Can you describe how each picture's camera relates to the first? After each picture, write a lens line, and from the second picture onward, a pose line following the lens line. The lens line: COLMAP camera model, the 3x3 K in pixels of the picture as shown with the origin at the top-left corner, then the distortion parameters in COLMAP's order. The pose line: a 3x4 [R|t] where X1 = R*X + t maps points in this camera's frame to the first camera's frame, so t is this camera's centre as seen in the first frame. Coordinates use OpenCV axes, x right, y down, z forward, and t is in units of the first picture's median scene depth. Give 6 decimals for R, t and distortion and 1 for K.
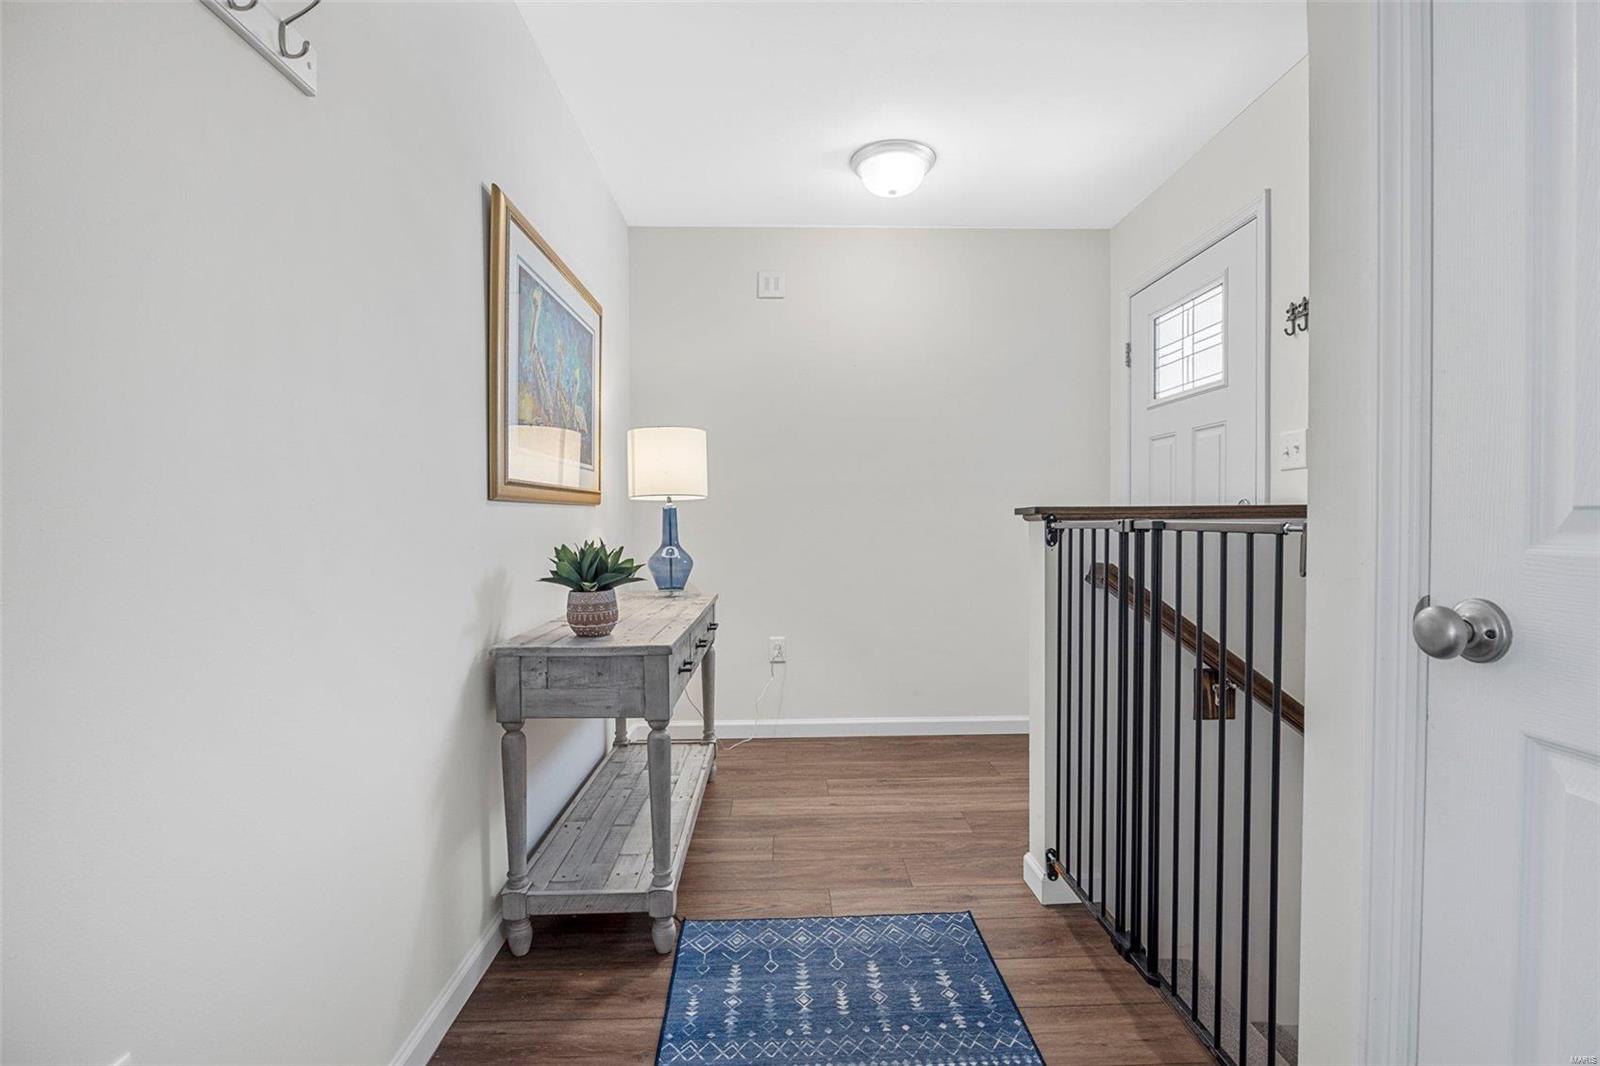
lens RADIAL K [[773.7, 0, 800.7], [0, 773.7, 529.1], [0, 0, 1]] dist [-0.016464, 0.000510]
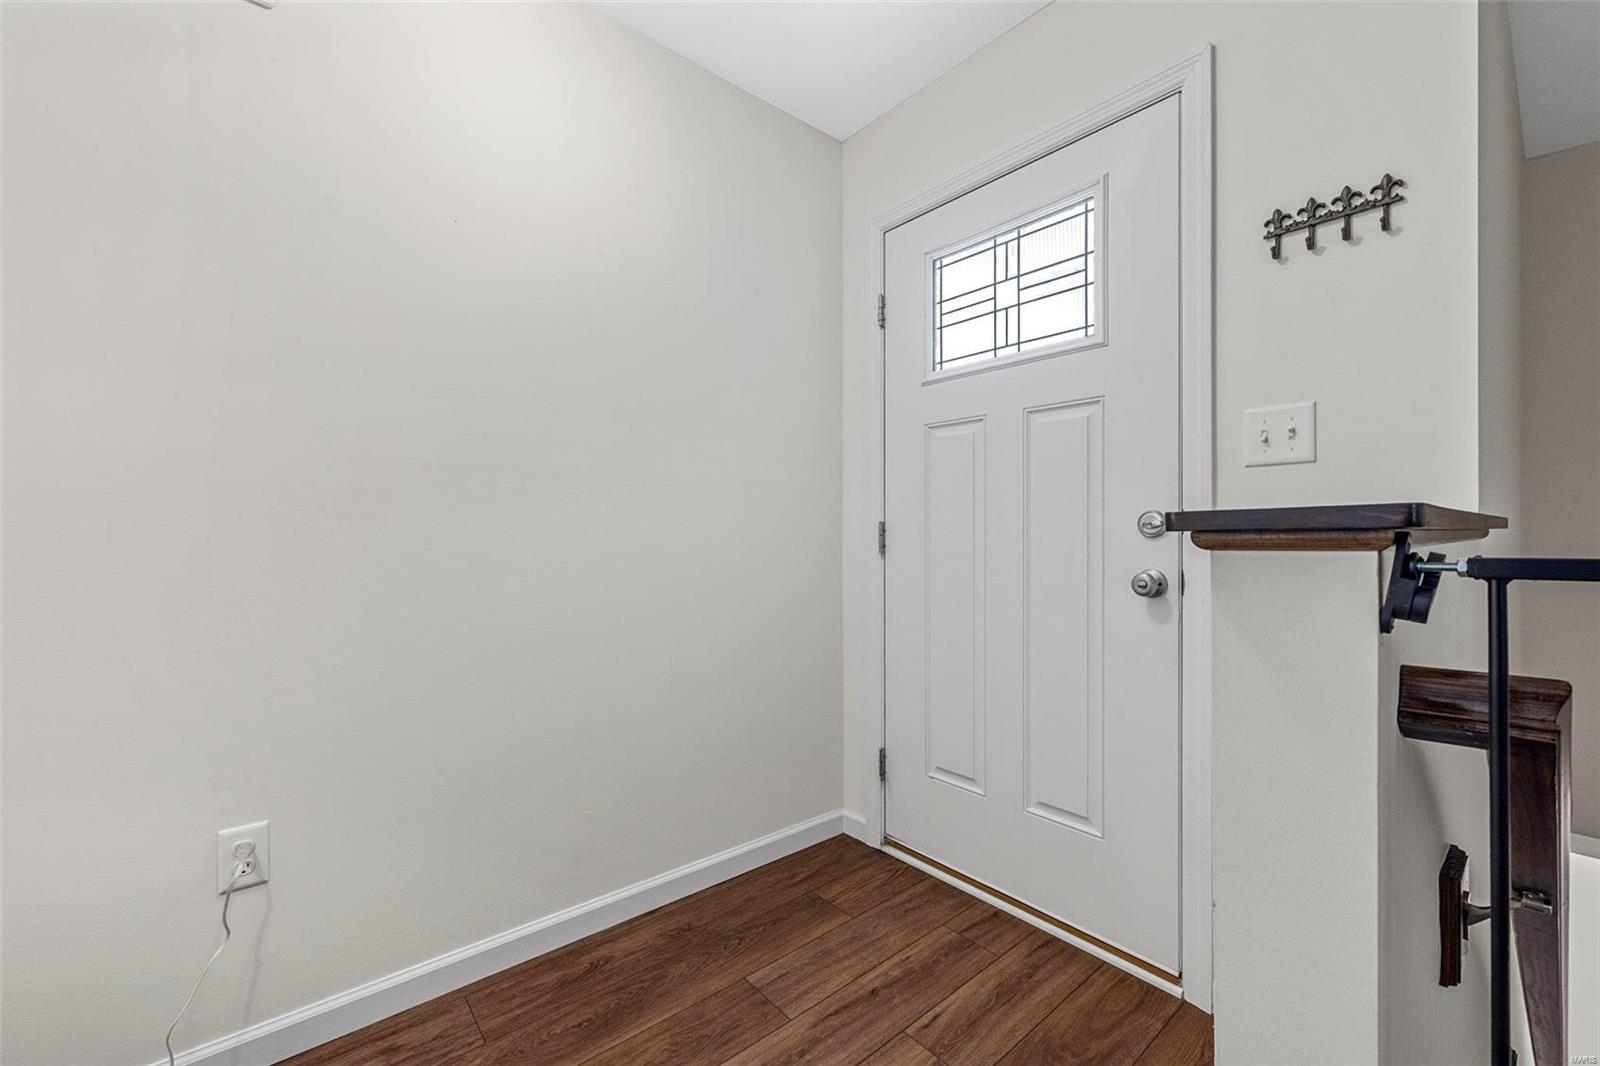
lens RADIAL K [[645.1, 0, 802.6], [0, 645.1, 540.3], [0, 0, 1]] dist [-0.013723, -0.000160]
pose [[0.779043, -0.000113, 0.626971, -0.011923], [0.004148, 0.999979, -0.004974, -0.009820], [-0.626957, 0.006476, 0.779027, 0.638352]]
